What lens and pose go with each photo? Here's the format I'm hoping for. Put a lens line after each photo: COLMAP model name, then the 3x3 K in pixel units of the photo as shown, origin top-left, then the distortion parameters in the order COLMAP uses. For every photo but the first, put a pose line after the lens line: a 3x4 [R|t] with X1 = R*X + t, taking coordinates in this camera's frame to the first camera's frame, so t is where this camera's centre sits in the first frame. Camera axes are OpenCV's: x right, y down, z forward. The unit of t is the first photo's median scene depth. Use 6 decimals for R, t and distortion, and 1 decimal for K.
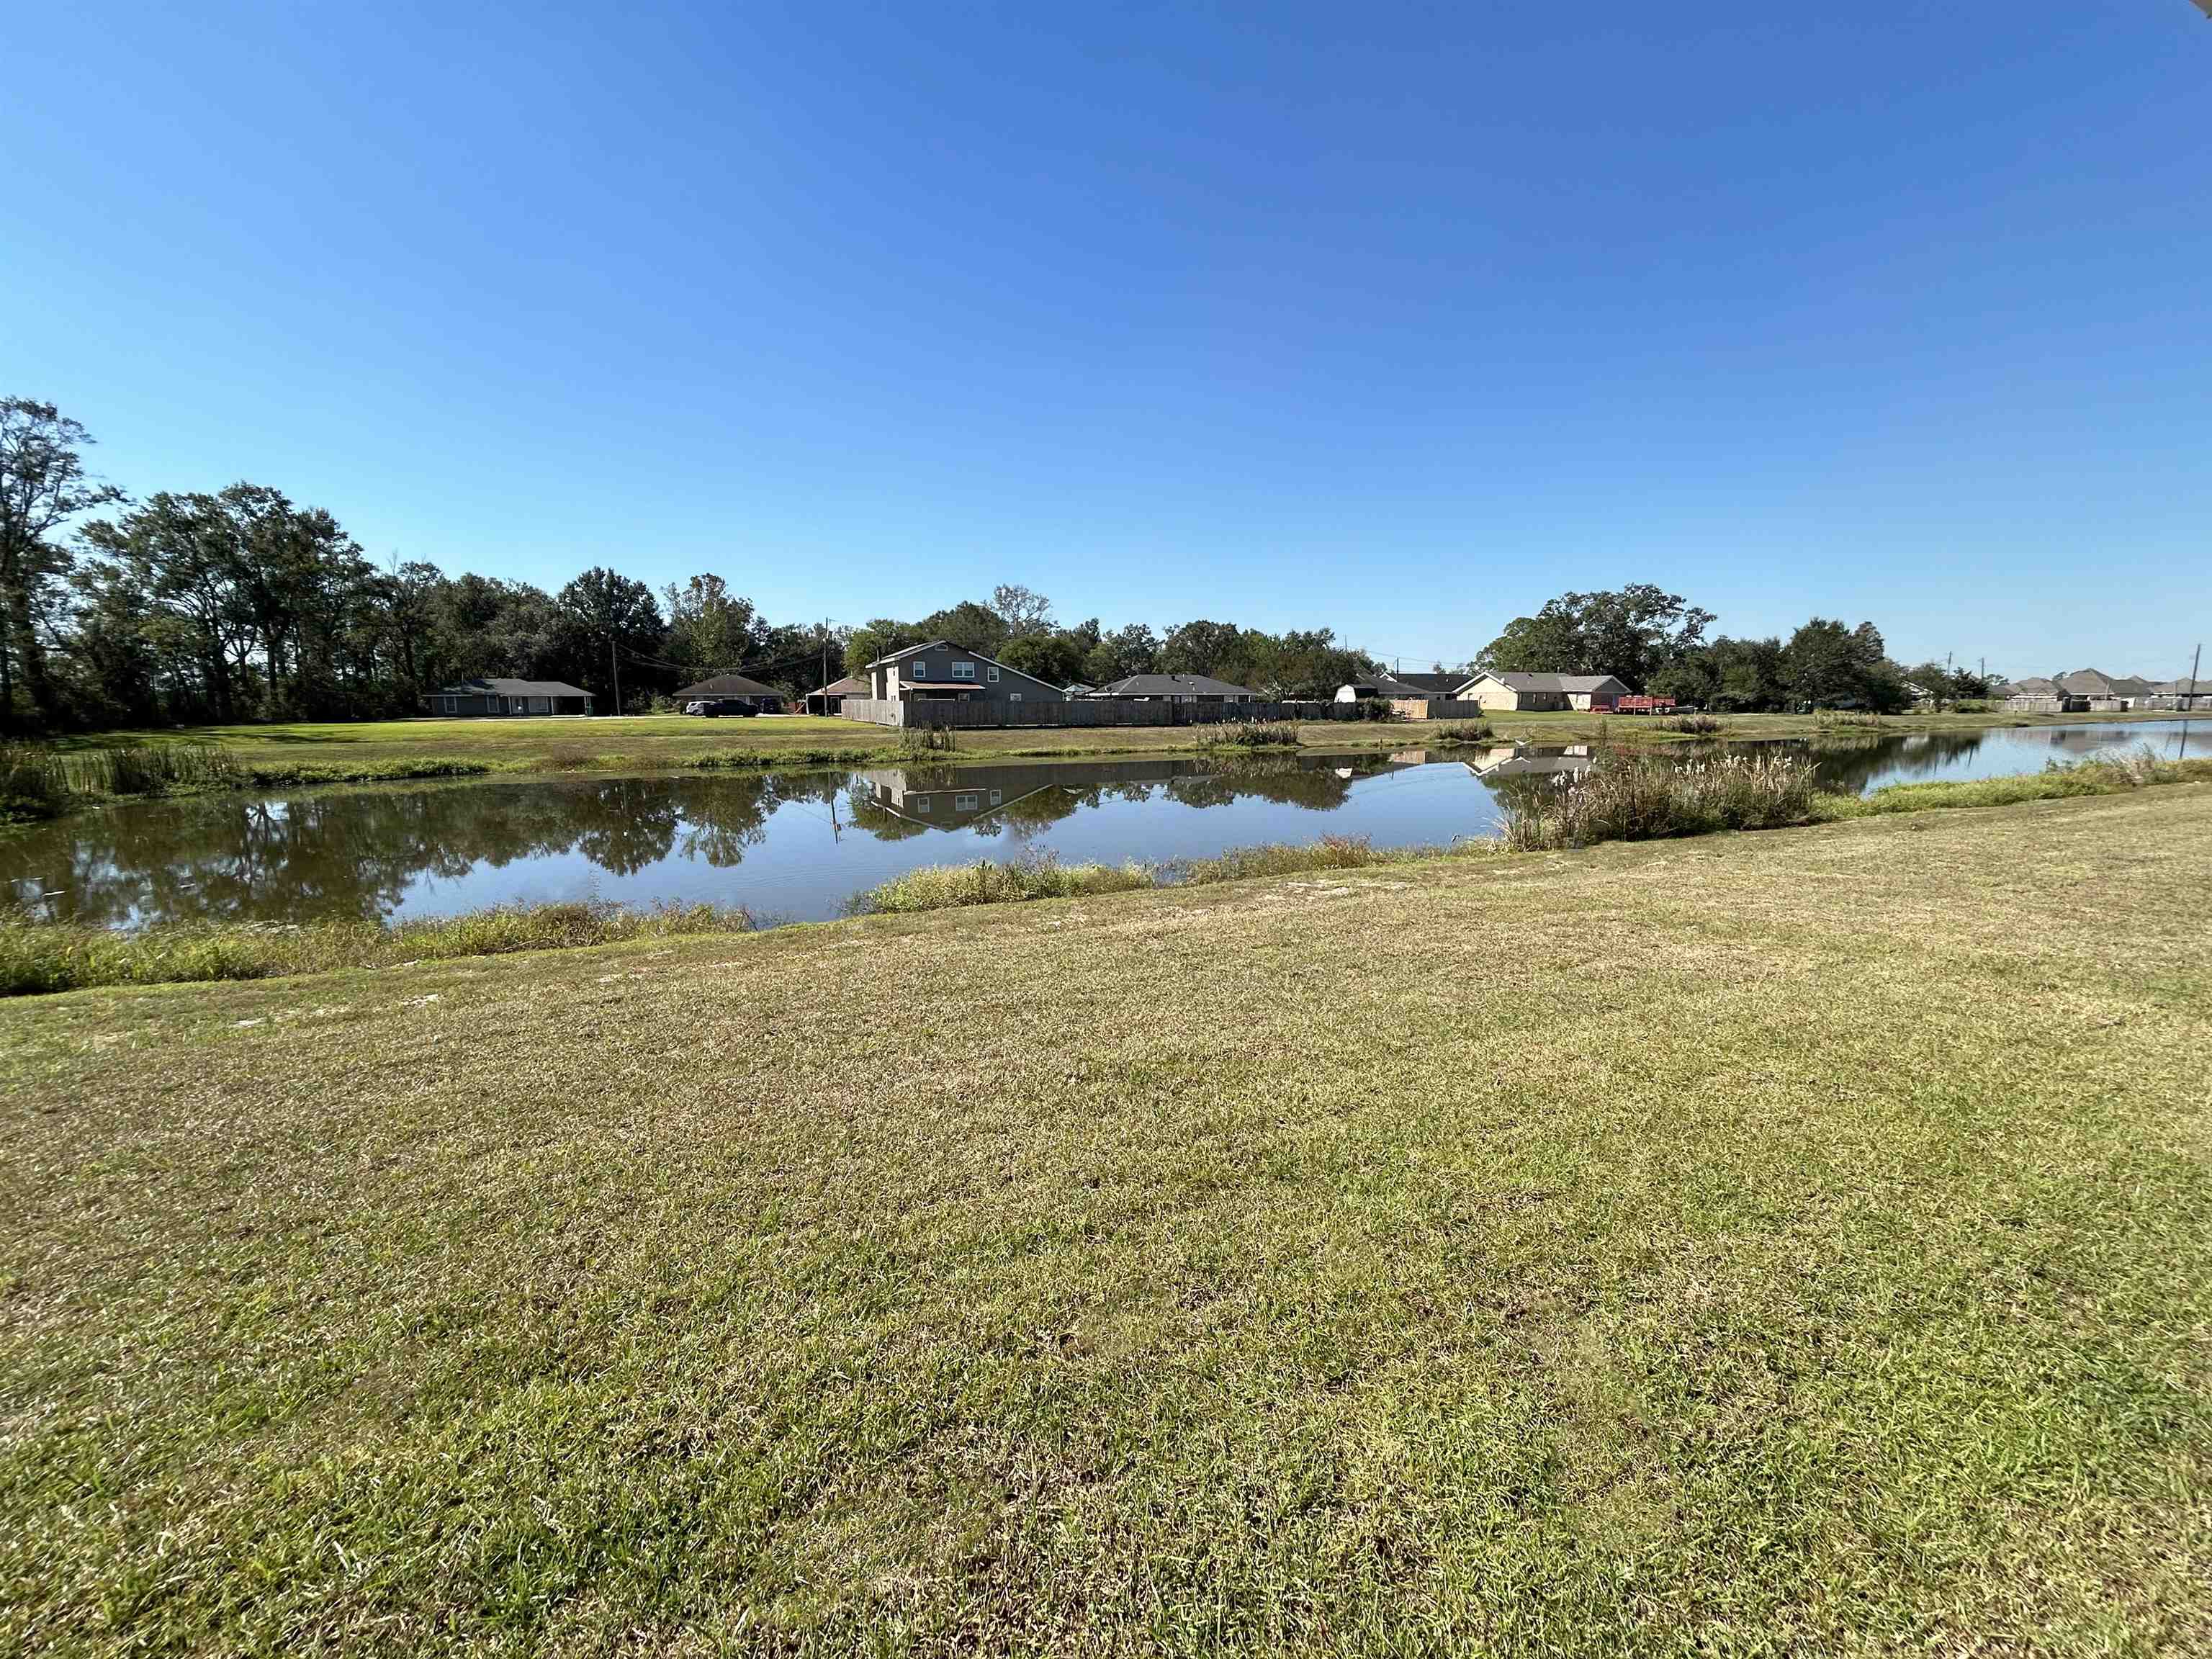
lens RADIAL K [[902.7, 0, 1106.8], [0, 902.7, 828.6], [0, 0, 1]] dist [-0.002714, -0.000114]
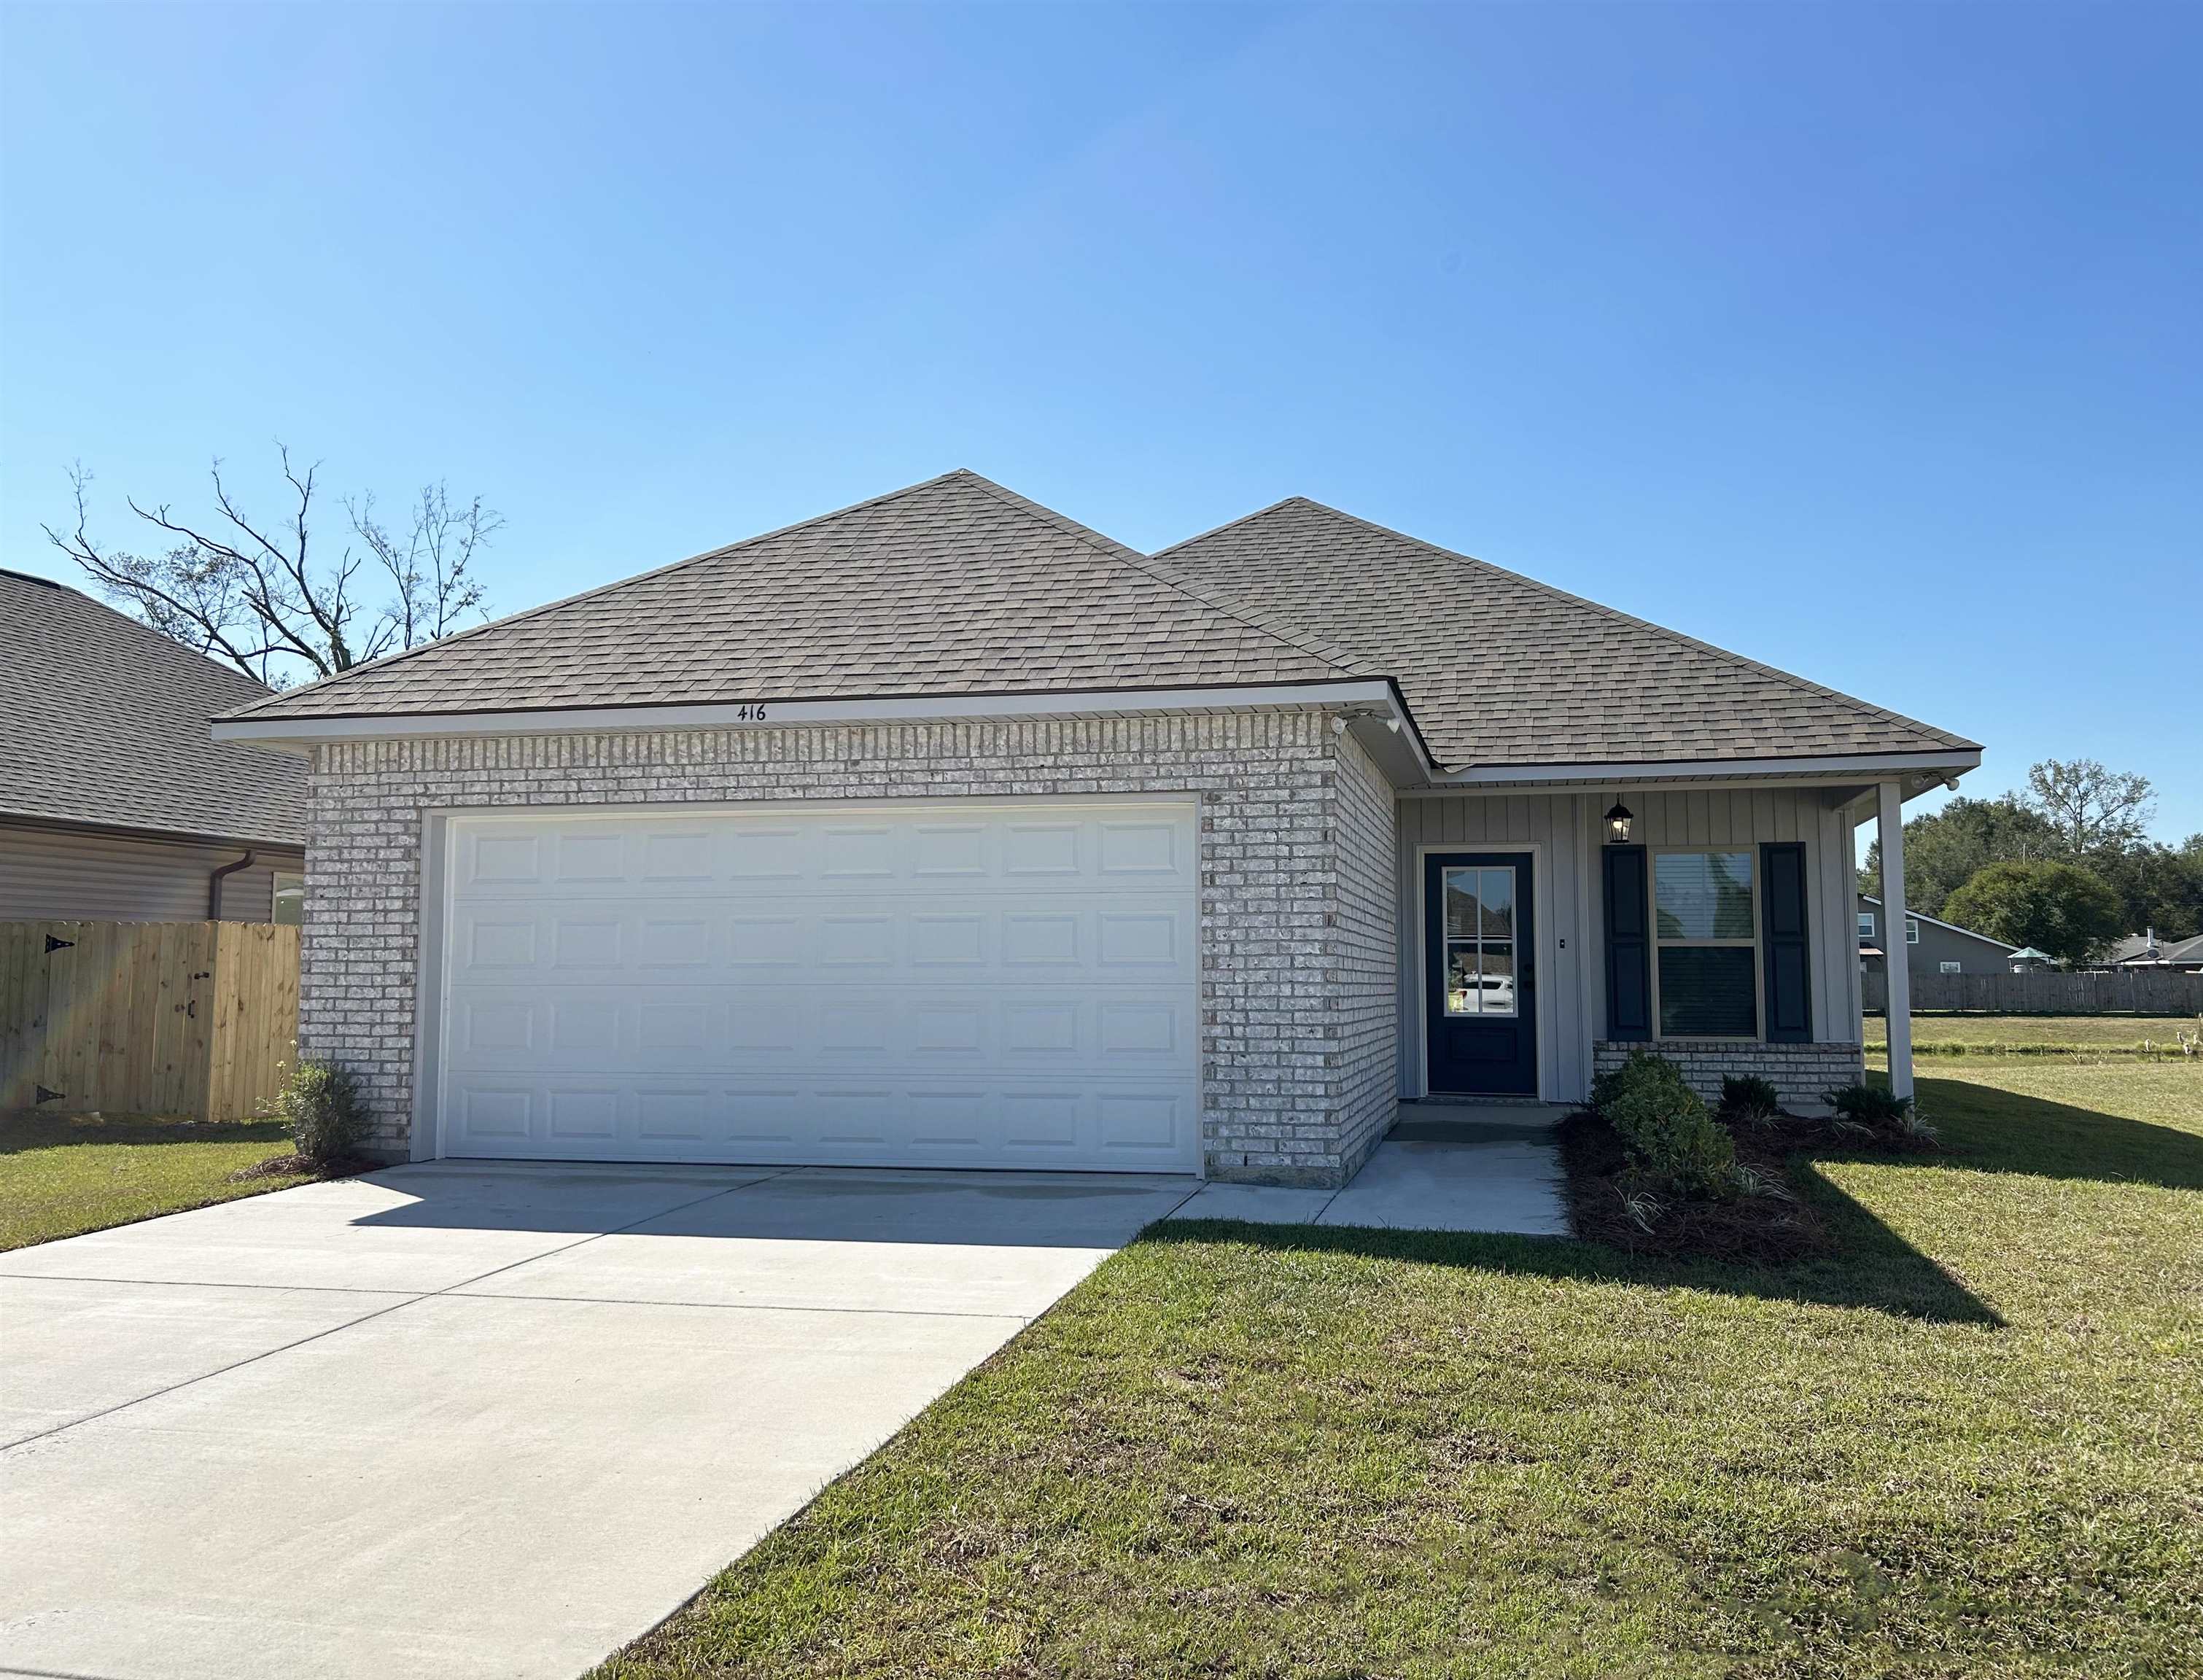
lens RADIAL K [[1724.5, 0, 1108.3], [0, 1724.5, 836.2], [0, 0, 1]] dist [-0.004818, -0.000974]
pose [[0.784988, -0.047189, -0.617711, 0.119856], [-0.090994, 0.977498, -0.190309, 0.027317], [0.612792, 0.205599, 0.763030, -0.170015]]
